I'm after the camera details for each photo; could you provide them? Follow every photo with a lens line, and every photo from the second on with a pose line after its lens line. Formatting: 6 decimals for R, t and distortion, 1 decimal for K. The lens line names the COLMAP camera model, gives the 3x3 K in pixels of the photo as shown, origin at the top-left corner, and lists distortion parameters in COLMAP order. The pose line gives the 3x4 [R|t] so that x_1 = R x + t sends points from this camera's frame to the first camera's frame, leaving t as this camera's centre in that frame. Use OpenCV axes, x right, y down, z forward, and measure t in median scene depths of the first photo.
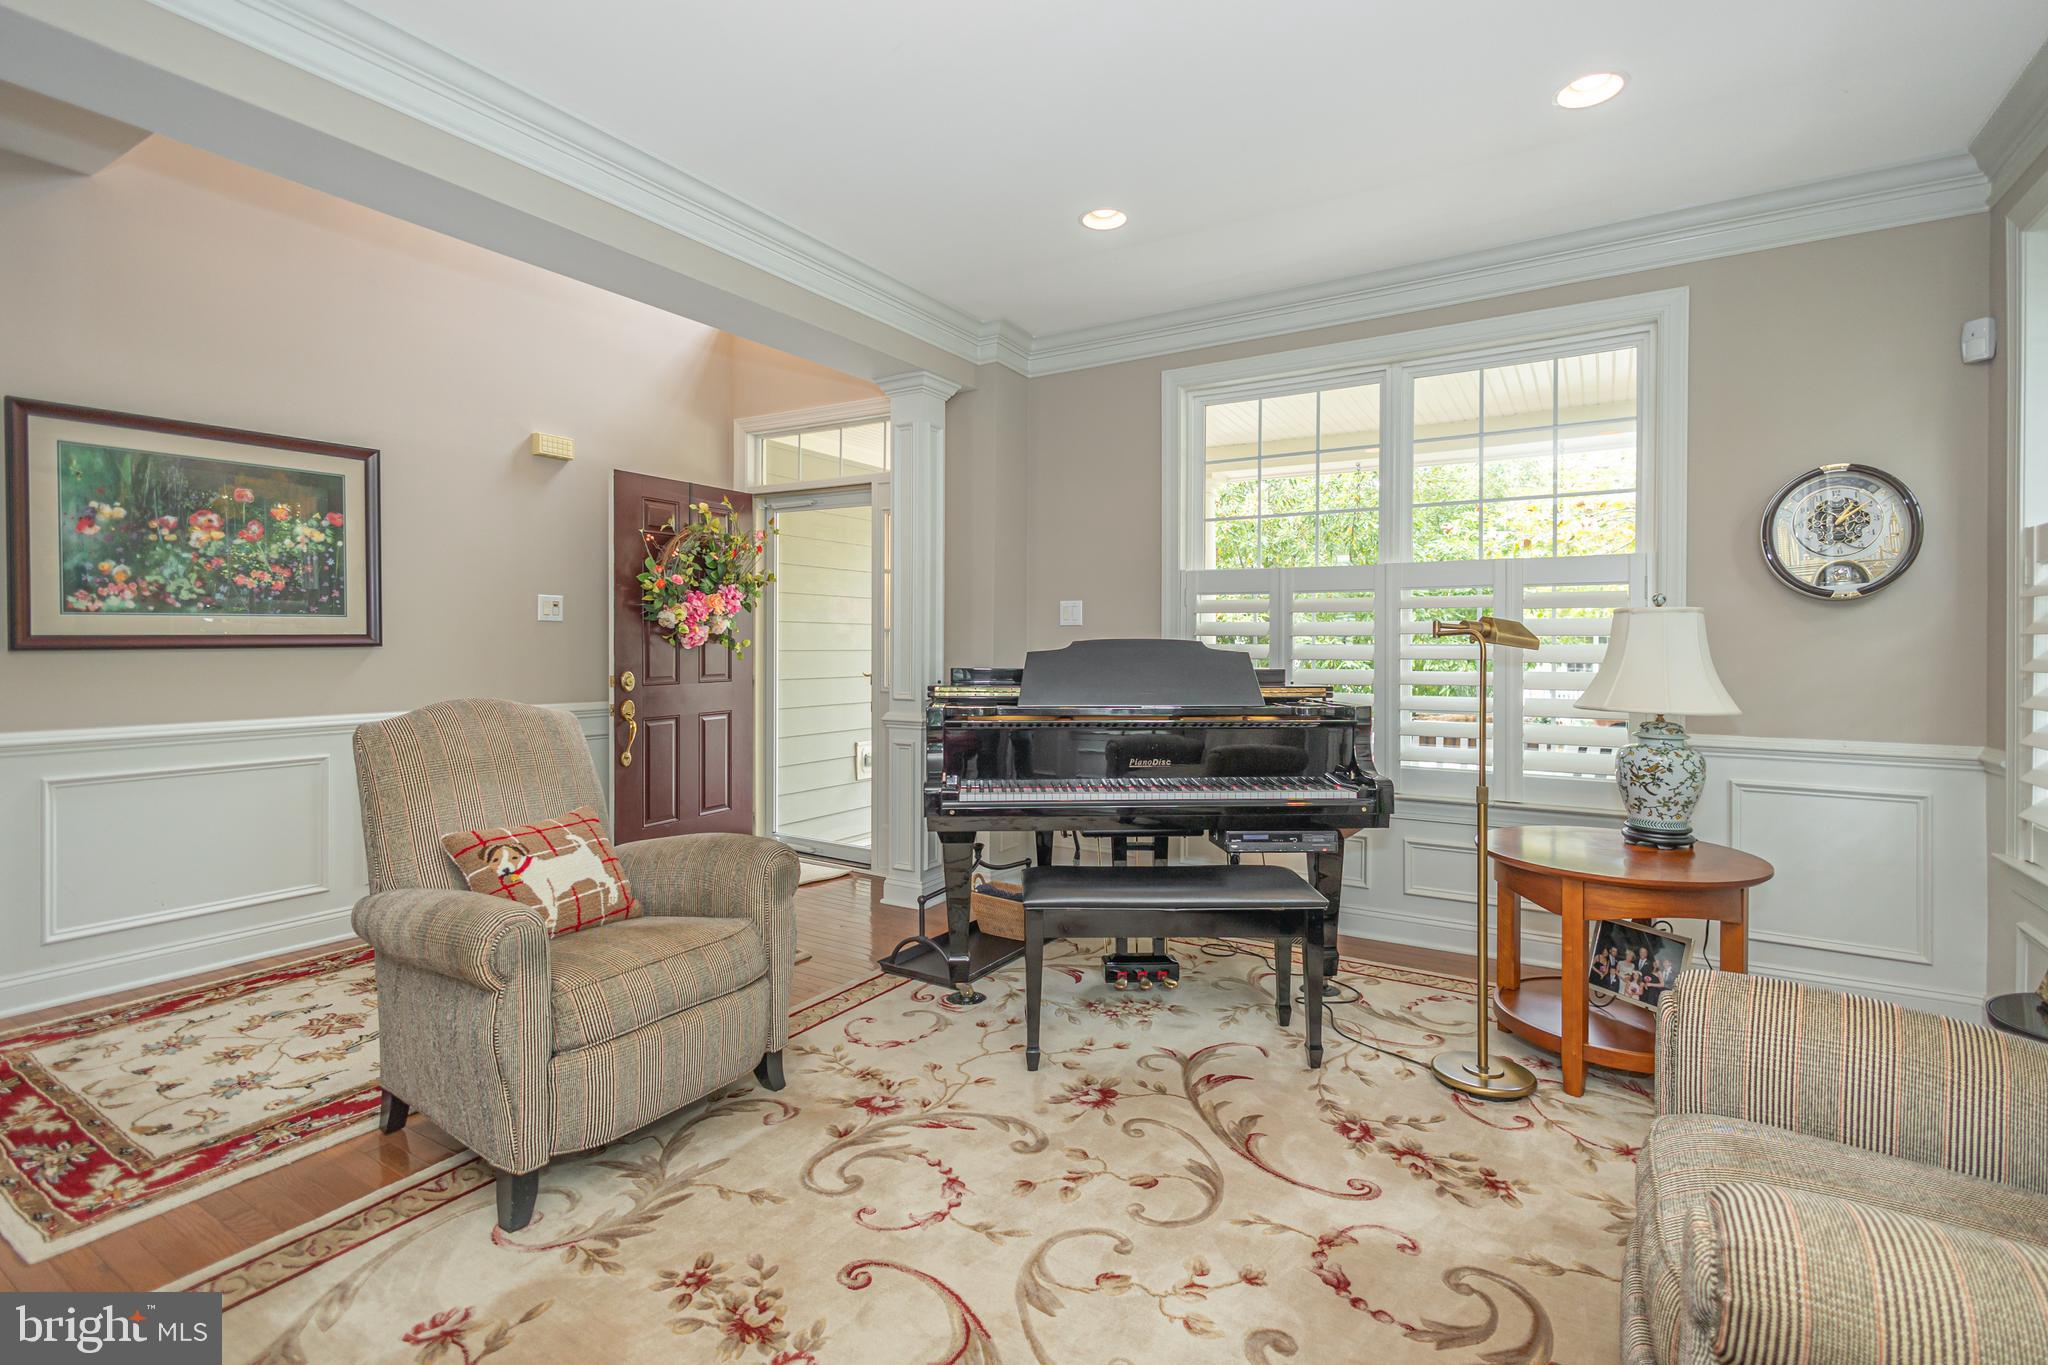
lens RADIAL K [[953.9, 0, 1022.0], [0, 953.9, 664.9], [0, 0, 1]] dist [0.011386, -0.003645]
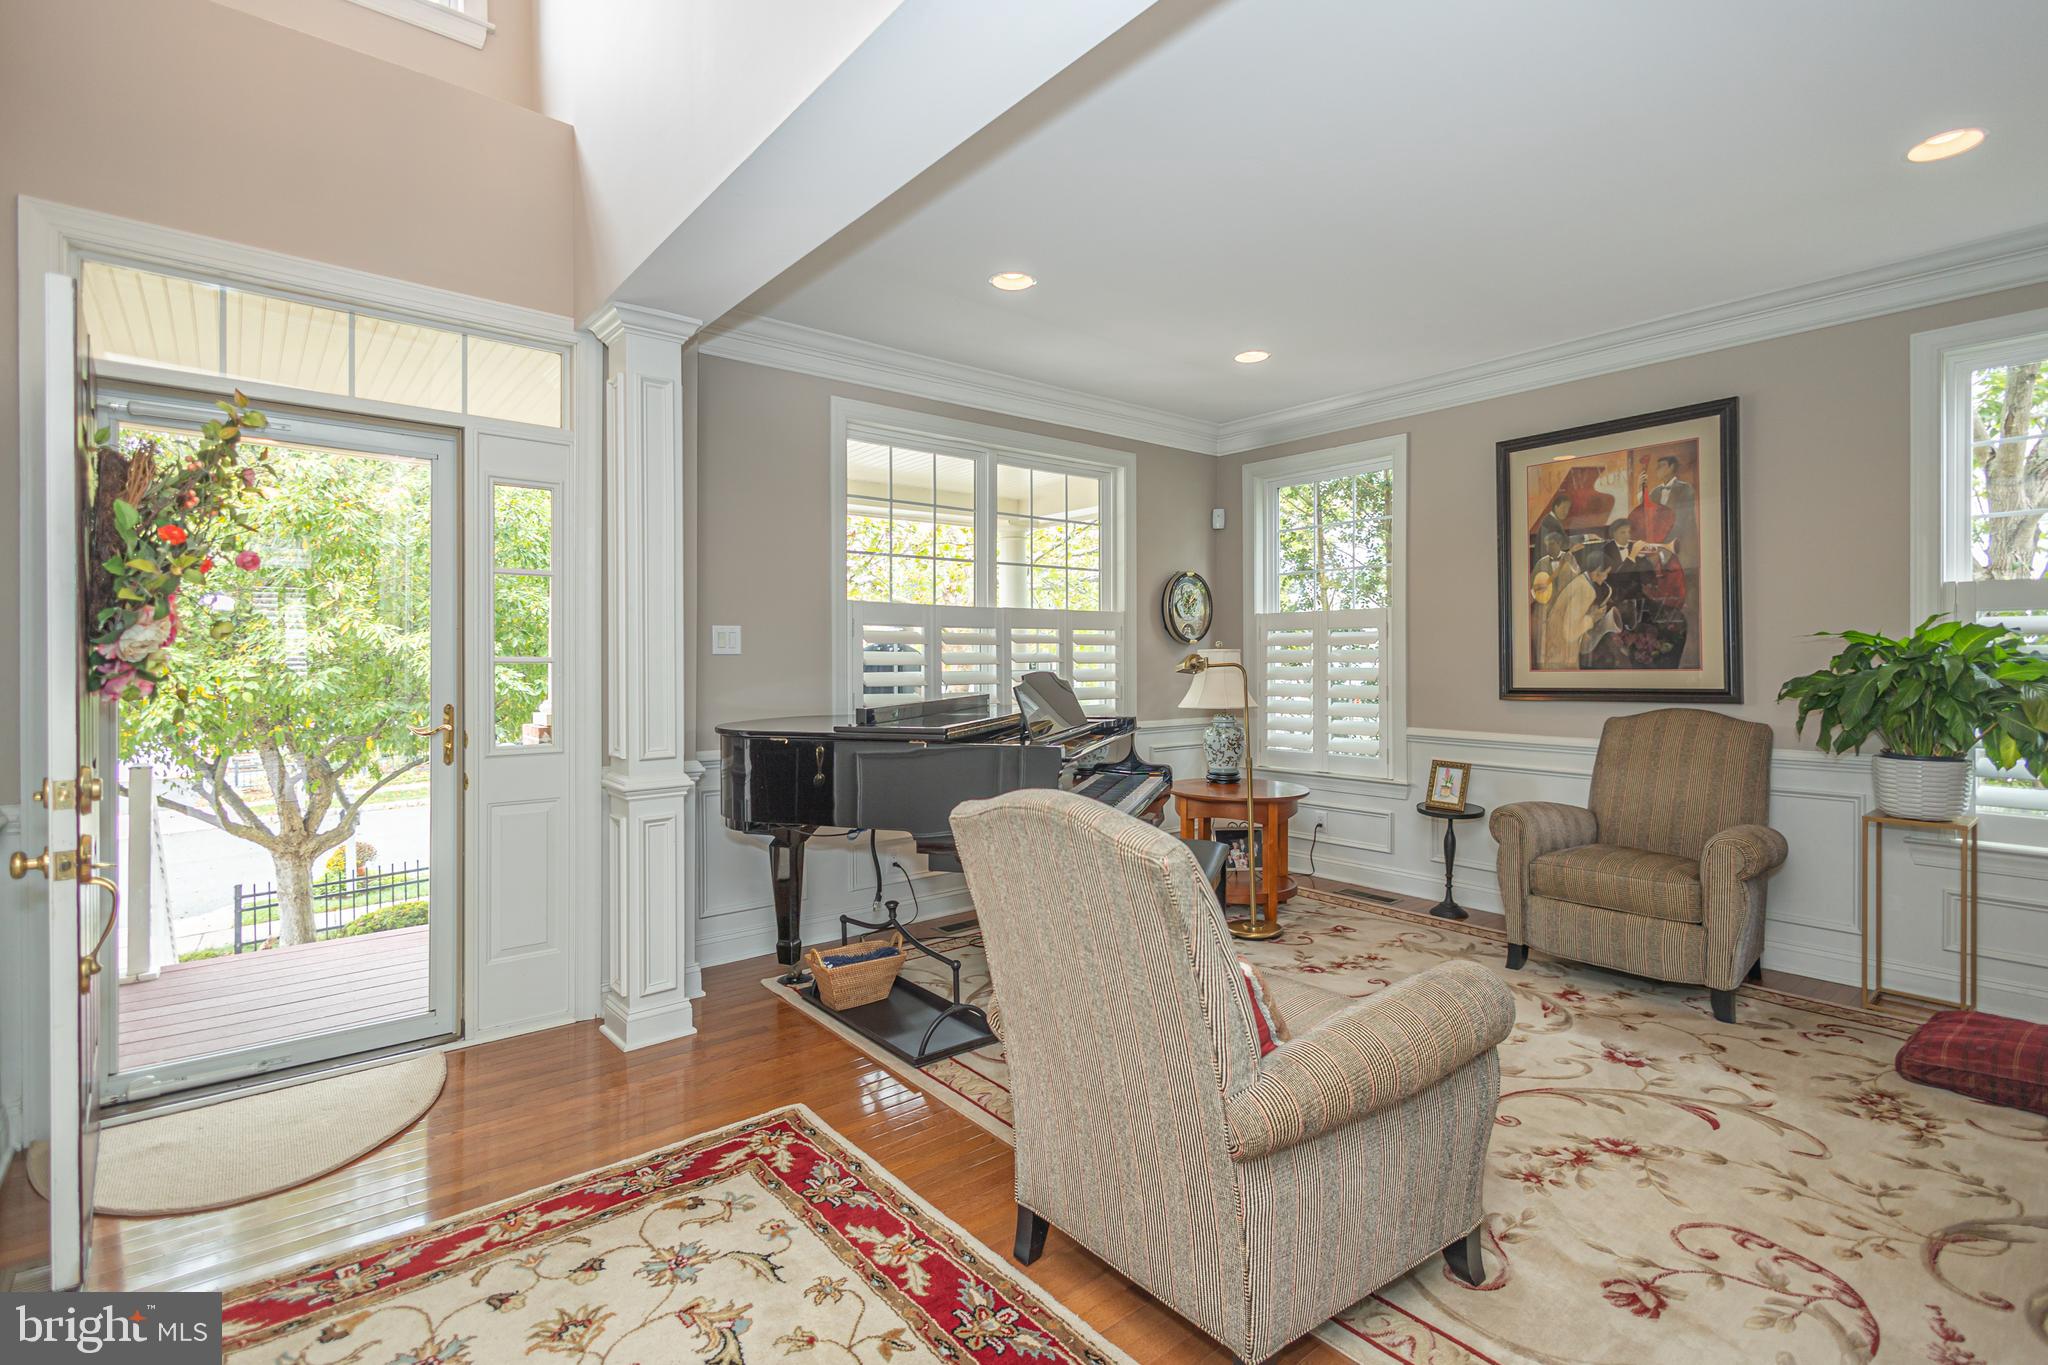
lens RADIAL K [[953.9, 0, 1040.7], [0, 953.9, 669.1], [0, 0, 1]] dist [0.011386, -0.003645]
pose [[0.307531, -0.016726, 0.951391, -0.942122], [0.025428, 0.999633, 0.009354, -0.038307], [-0.951198, 0.021316, 0.307844, 0.651536]]
